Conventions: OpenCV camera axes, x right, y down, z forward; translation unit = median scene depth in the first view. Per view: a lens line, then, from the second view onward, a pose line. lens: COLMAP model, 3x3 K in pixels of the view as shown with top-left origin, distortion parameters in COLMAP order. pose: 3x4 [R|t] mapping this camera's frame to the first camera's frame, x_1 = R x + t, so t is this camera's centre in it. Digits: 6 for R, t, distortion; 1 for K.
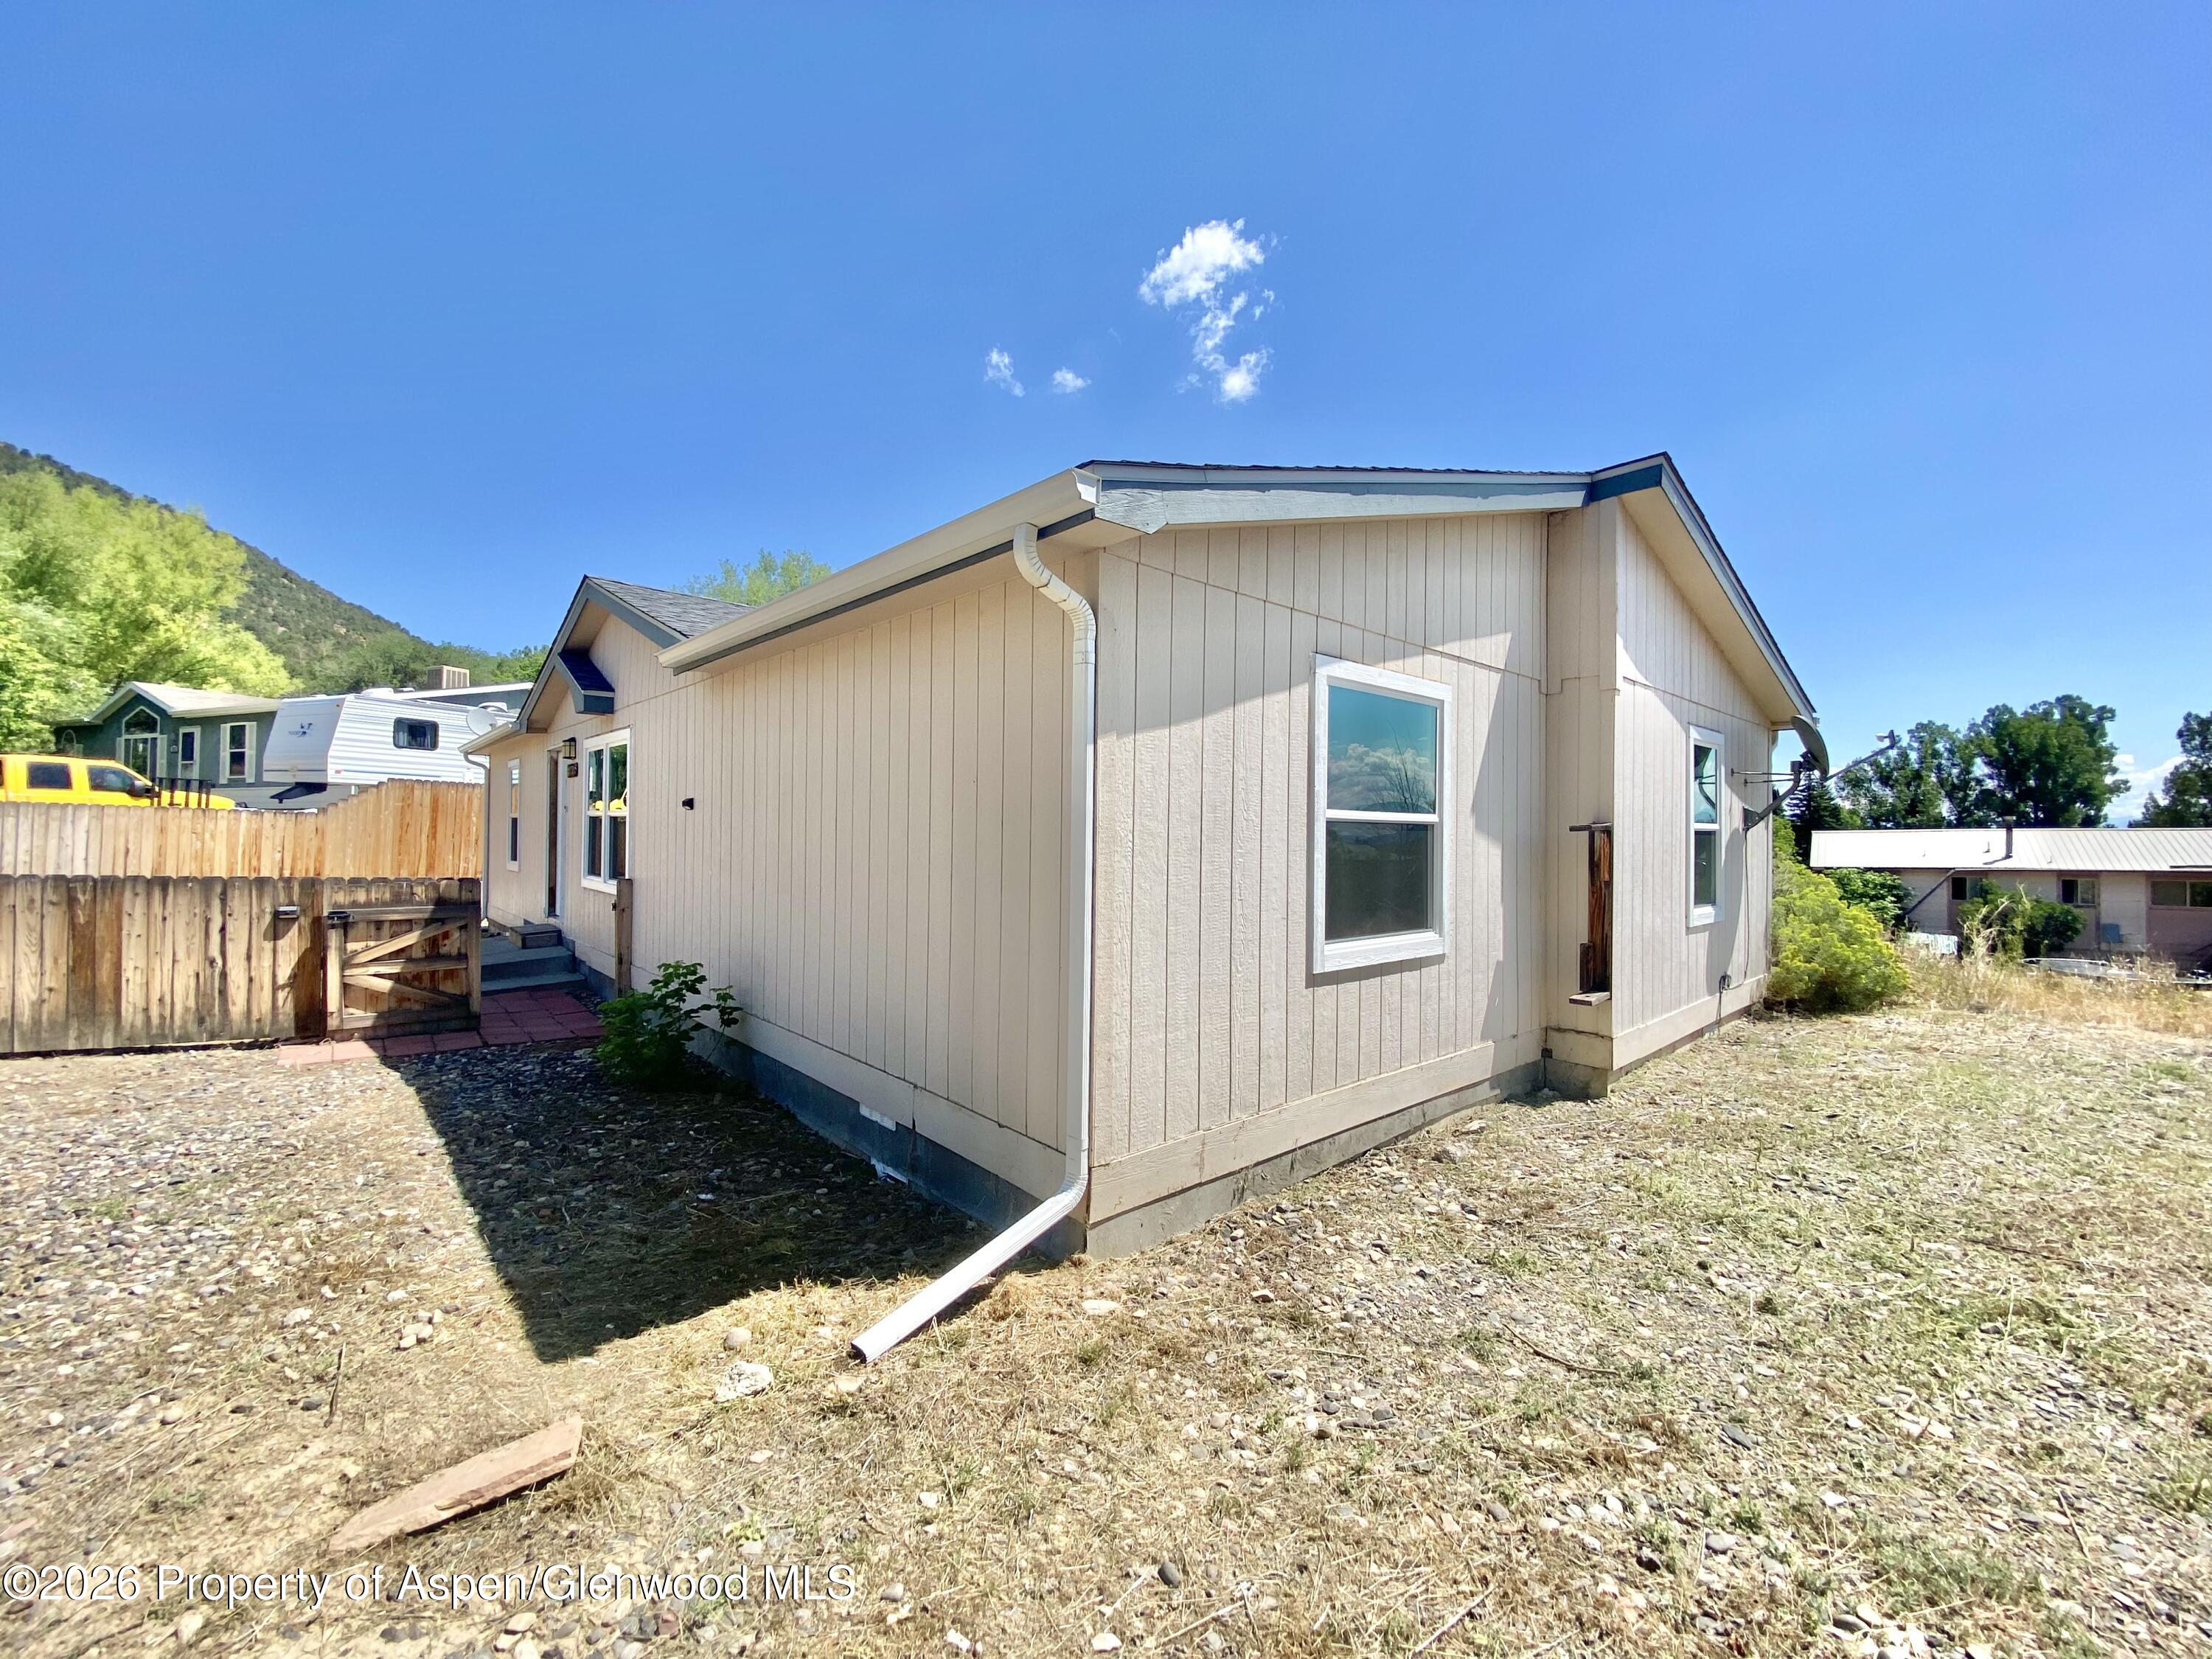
lens RADIAL K [[898.8, 0, 1112.6], [0, 898.8, 825.4], [0, 0, 1]] dist [-0.000464, -0.010920]
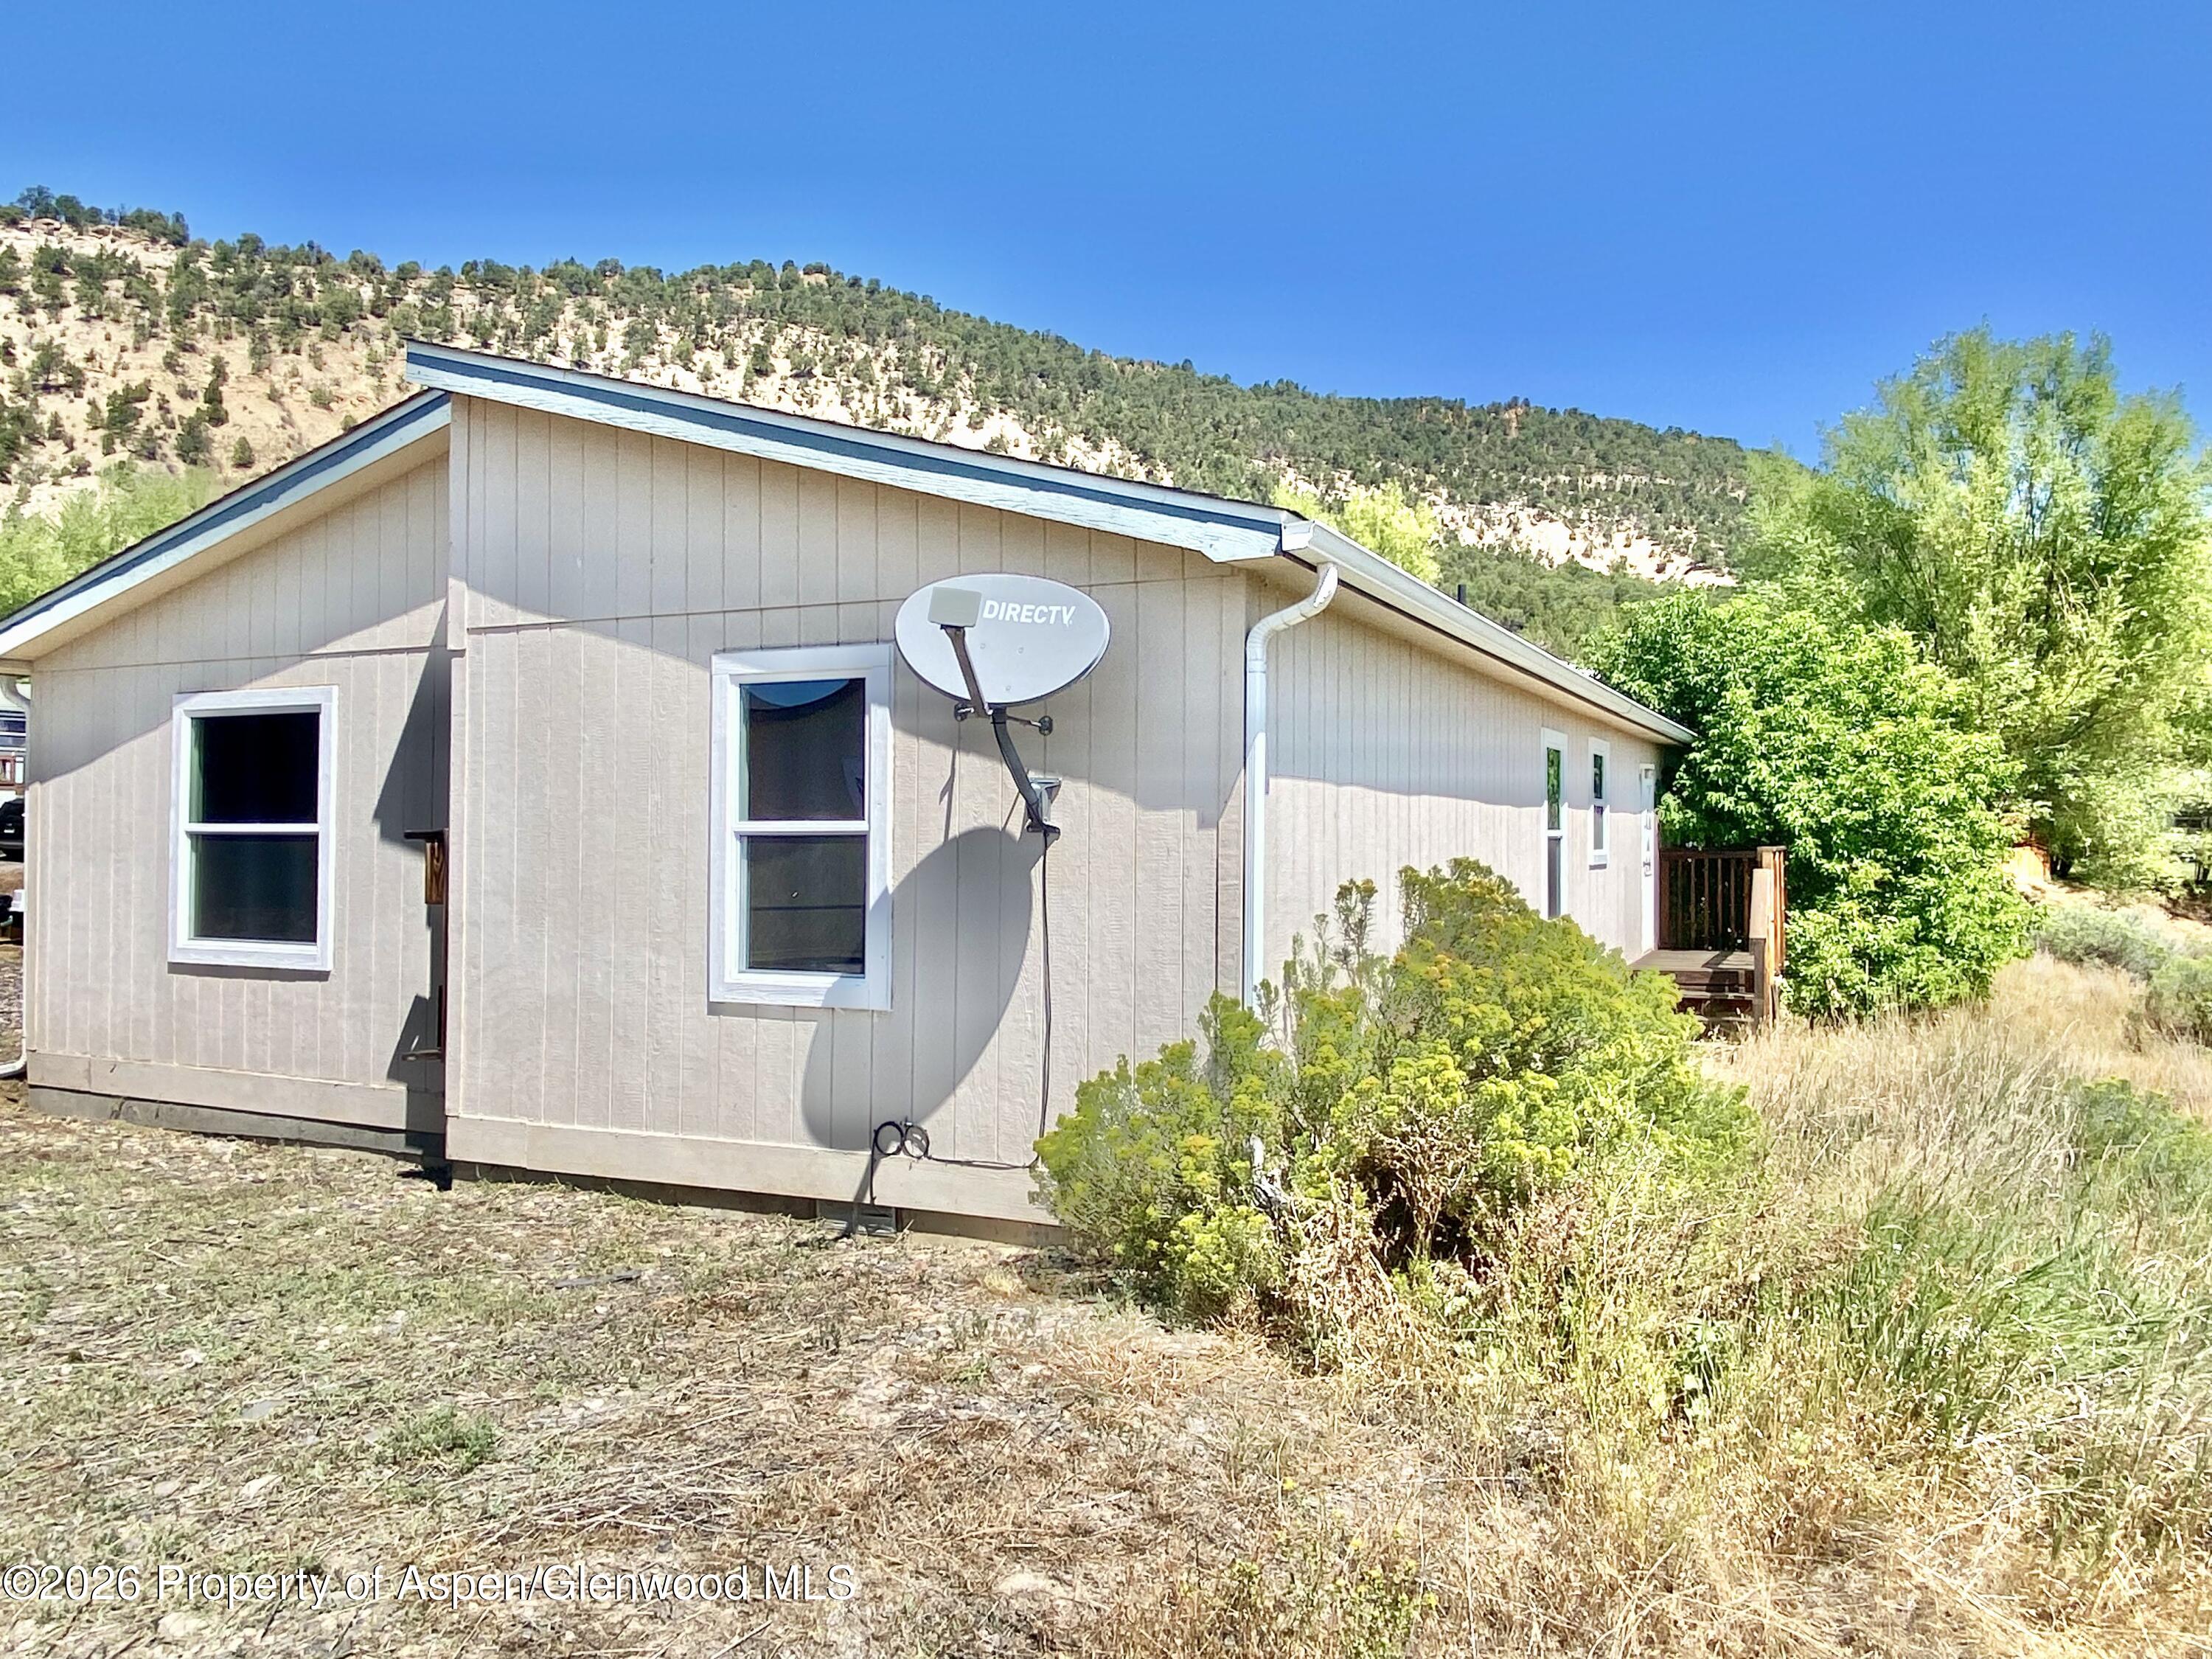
lens RADIAL K [[1549.6, 0, 1105.5], [0, 1549.6, 831.6], [0, 0, 1]] dist [0.002035, 0.000233]
pose [[0.440877, -0.025985, -0.897191, 2.219062], [0.013780, 0.999659, -0.022181, 0.044150], [0.897462, -0.002584, 0.441084, 1.023482]]
